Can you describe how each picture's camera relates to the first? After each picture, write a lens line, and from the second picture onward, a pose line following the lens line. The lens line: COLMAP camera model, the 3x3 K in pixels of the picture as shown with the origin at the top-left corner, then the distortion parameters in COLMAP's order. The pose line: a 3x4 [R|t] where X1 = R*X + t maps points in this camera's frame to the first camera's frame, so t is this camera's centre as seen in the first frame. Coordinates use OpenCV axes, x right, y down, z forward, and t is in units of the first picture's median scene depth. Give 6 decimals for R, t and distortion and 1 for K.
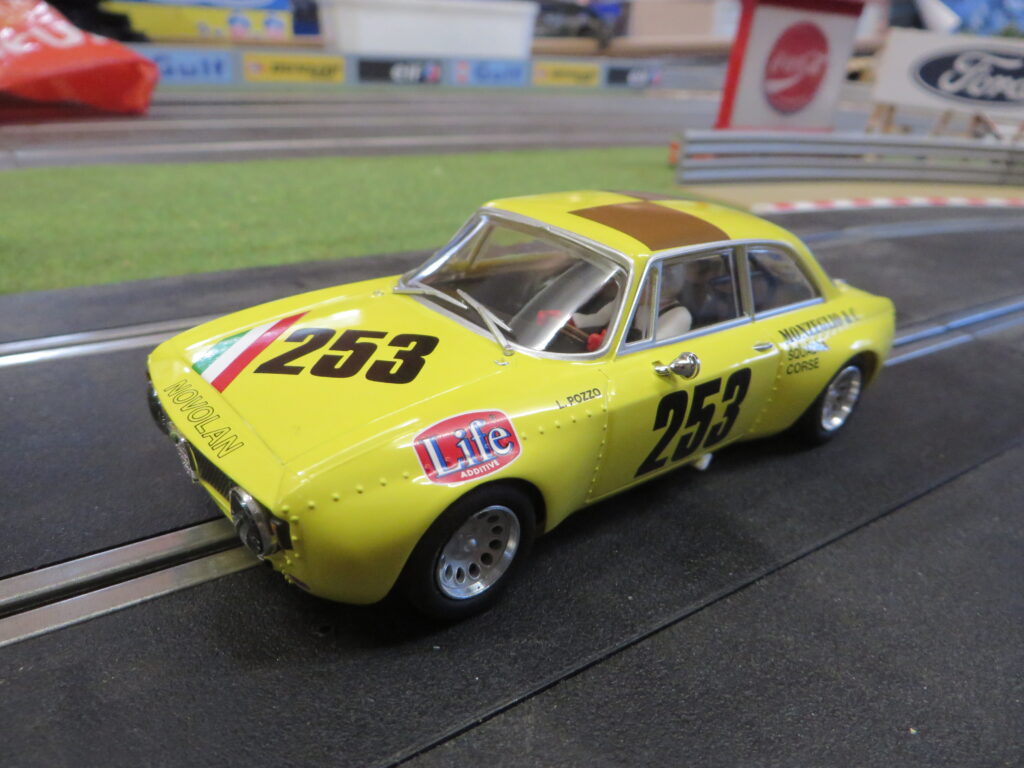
lens RADIAL K [[761.7, 0, 508.9], [0, 761.7, 387.3], [0, 0, 1]] dist [-0.009671, -0.003051]
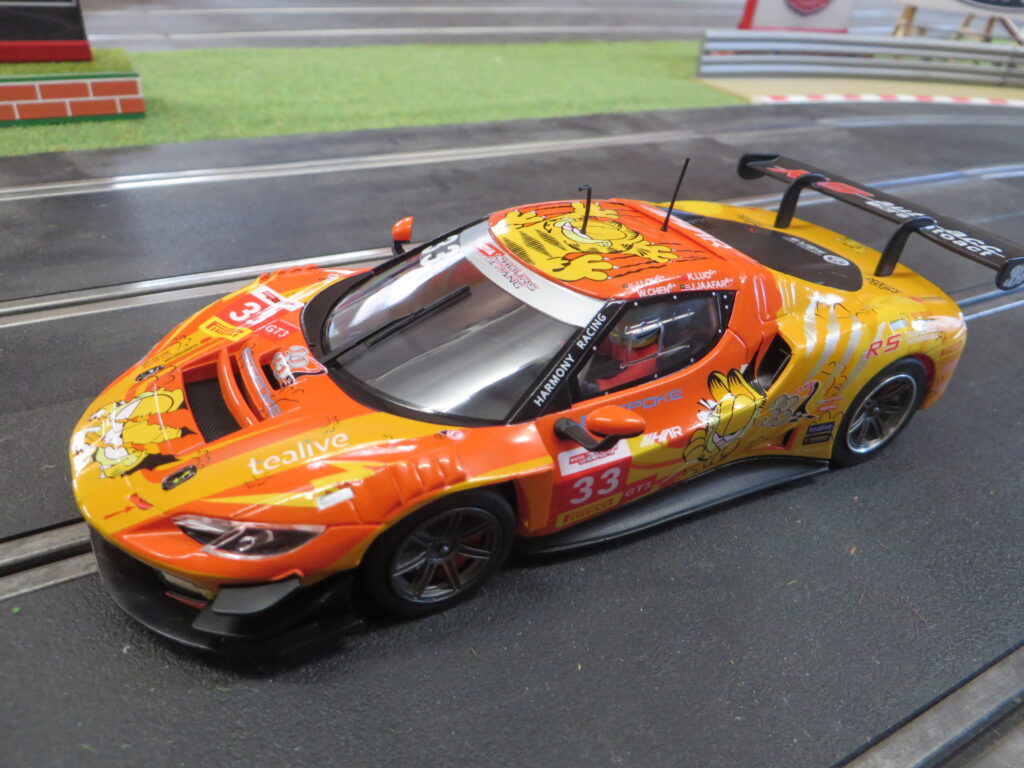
lens RADIAL K [[761.7, 0, 508.9], [0, 761.7, 387.3], [0, 0, 1]] dist [-0.009671, -0.003051]
pose [[0.995041, 0.062654, -0.077249, 0.062709], [-0.051123, 0.988383, 0.143125, 0.076600], [0.085319, -0.138466, 0.986685, -0.345187]]
